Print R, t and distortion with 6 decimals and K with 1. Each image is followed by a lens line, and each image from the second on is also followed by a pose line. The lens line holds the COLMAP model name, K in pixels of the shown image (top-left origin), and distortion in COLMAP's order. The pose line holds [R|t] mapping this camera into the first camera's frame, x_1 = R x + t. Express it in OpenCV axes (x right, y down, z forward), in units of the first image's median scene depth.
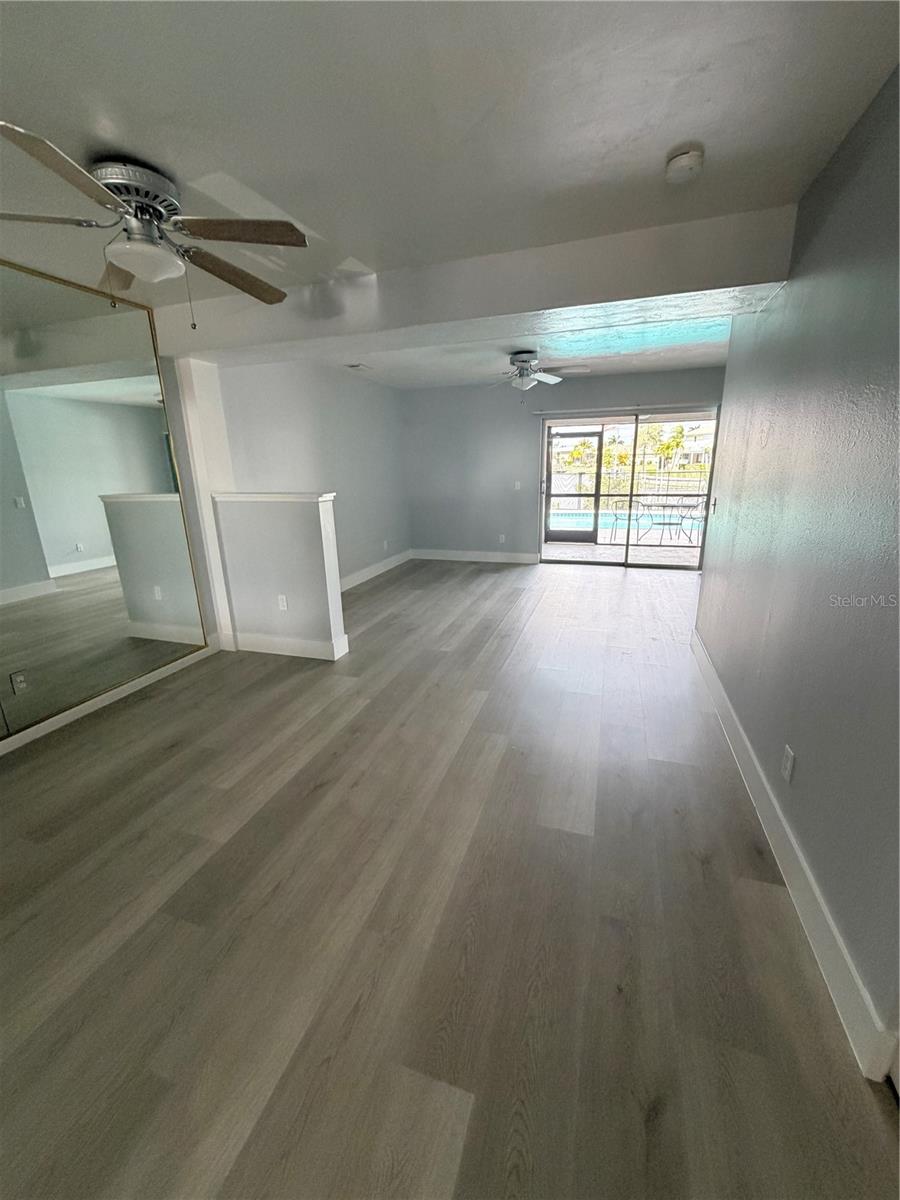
lens RADIAL K [[478.5, 0, 449.7], [0, 478.5, 597.3], [0, 0, 1]] dist [-0.000315, 0.000063]
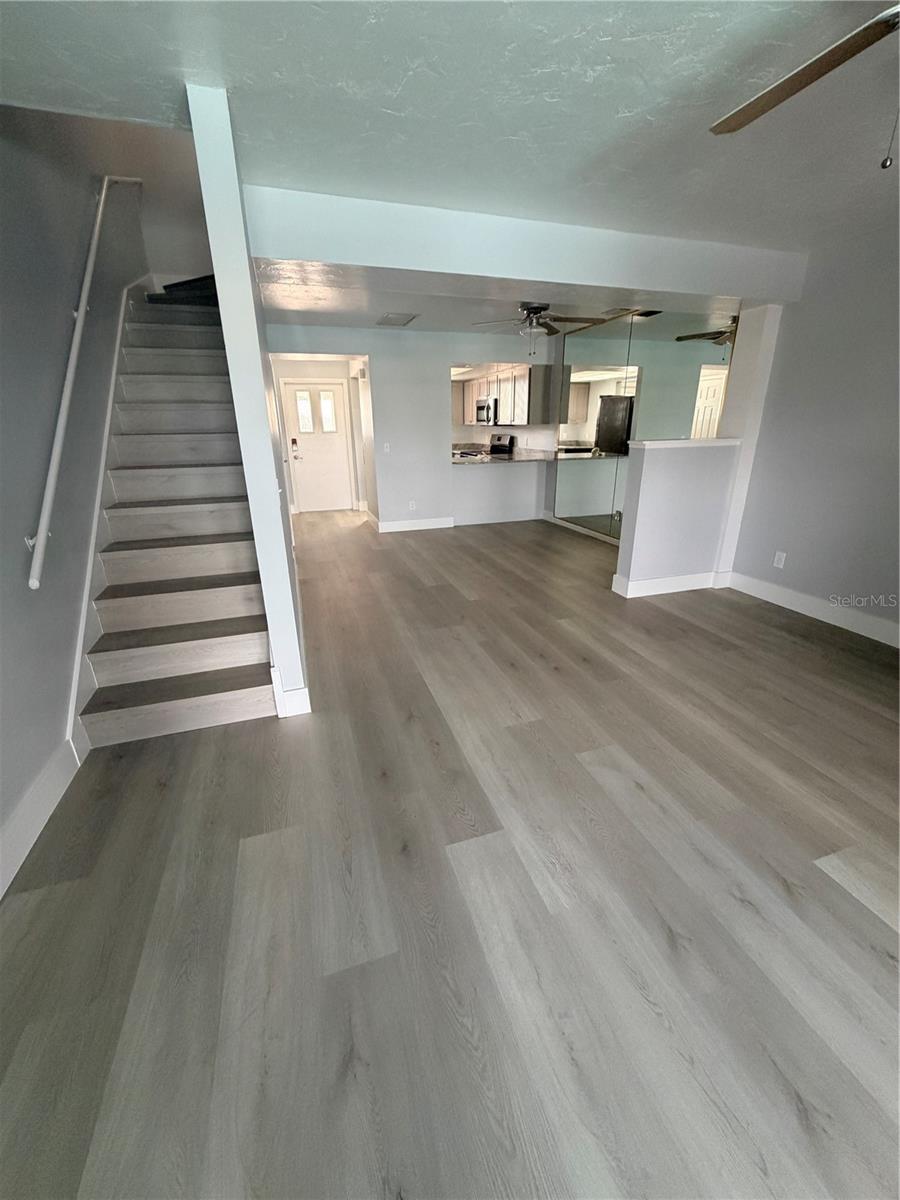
lens RADIAL K [[478.5, 0, 449.1], [0, 478.5, 596.9], [0, 0, 1]] dist [-0.000315, 0.000063]
pose [[-0.802655, 0.240583, -0.545769, 0.902247], [-0.123659, 0.828033, 0.546872, -0.556332], [0.583484, 0.506439, -0.634875, 1.922039]]
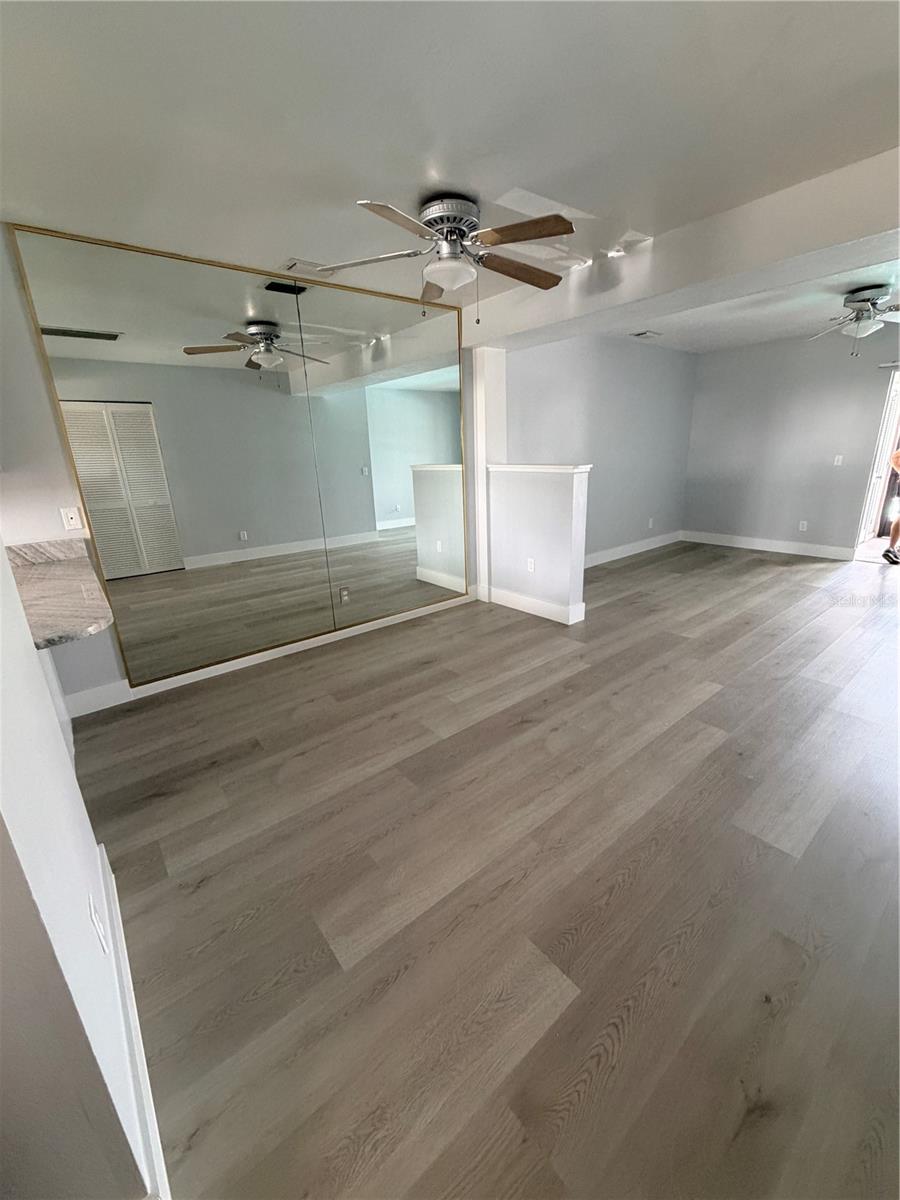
lens RADIAL K [[478.5, 0, 449.6], [0, 478.5, 597.3], [0, 0, 1]] dist [-0.000315, 0.000063]
pose [[0.844965, 0.151386, -0.512949, 0.090185], [-0.127683, 0.988469, 0.081397, 0.024192], [0.519357, -0.003283, 0.854551, -0.052486]]
